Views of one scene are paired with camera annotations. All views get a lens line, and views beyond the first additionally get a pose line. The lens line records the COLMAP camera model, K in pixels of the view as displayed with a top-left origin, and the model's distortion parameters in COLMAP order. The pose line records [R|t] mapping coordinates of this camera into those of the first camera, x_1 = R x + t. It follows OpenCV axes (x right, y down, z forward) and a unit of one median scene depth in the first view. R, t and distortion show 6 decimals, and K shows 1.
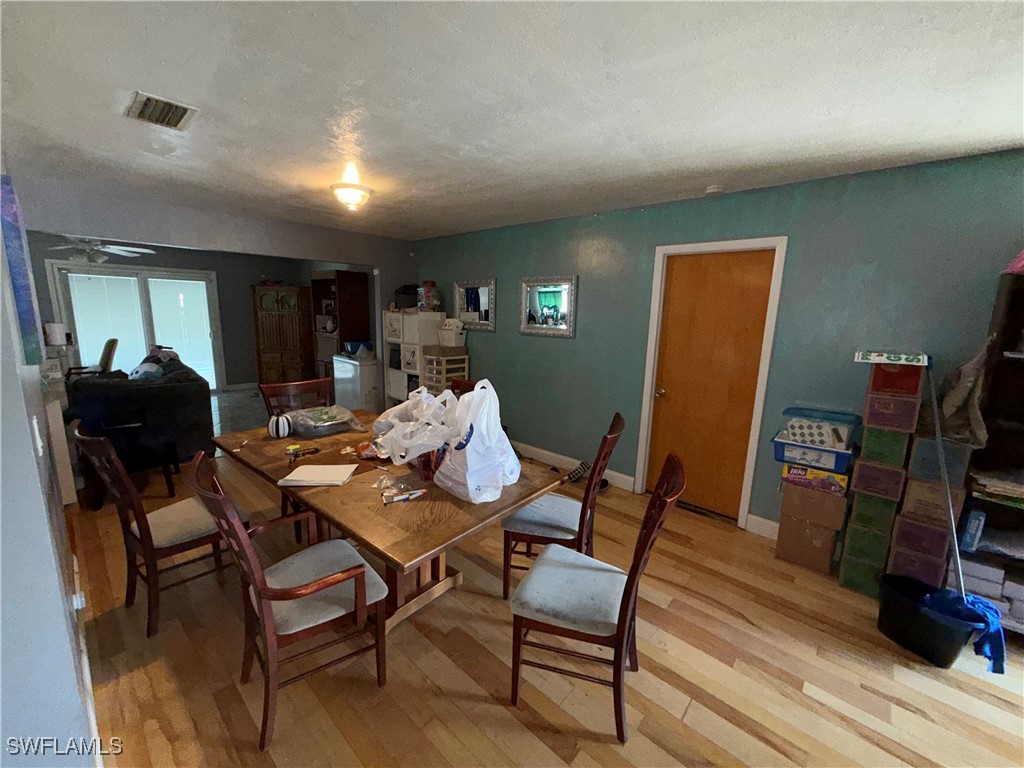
lens RADIAL K [[410.8, 0, 506.8], [0, 410.8, 380.0], [0, 0, 1]] dist [0.002431, 0.000179]
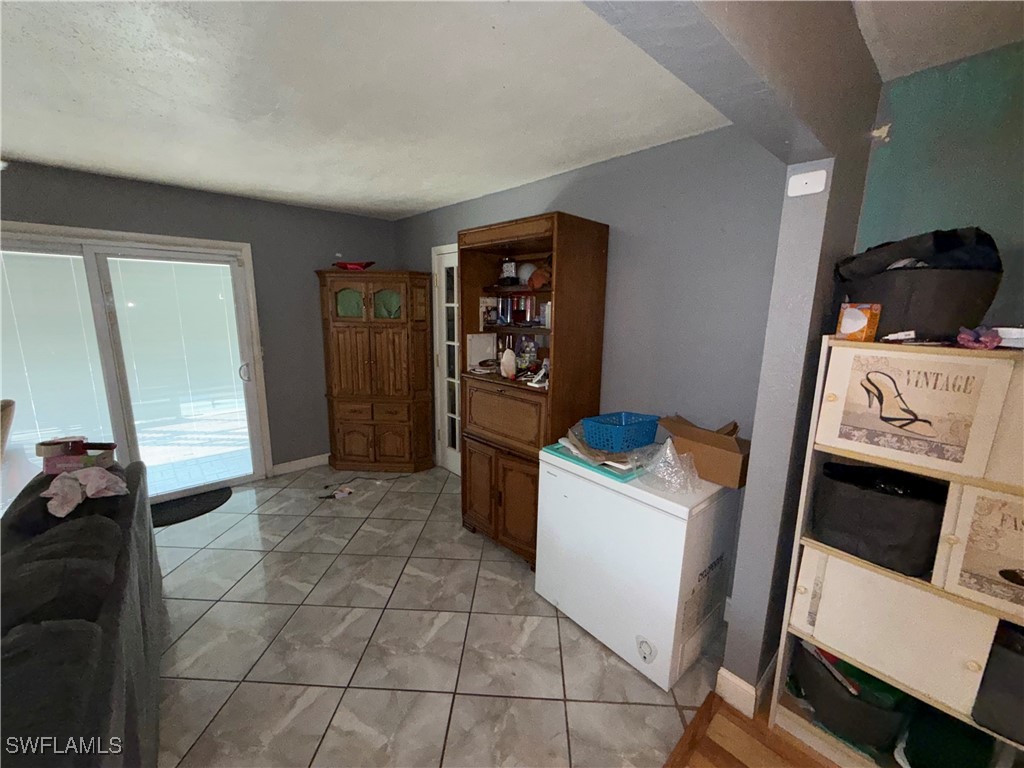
lens RADIAL K [[410.8, 0, 506.7], [0, 410.8, 385.1], [0, 0, 1]] dist [0.002431, 0.000179]
pose [[0.995773, 0.002373, -0.091815, -0.355103], [-0.001371, 0.999939, 0.010974, -0.100850], [0.091835, -0.010802, 0.995716, 0.534558]]
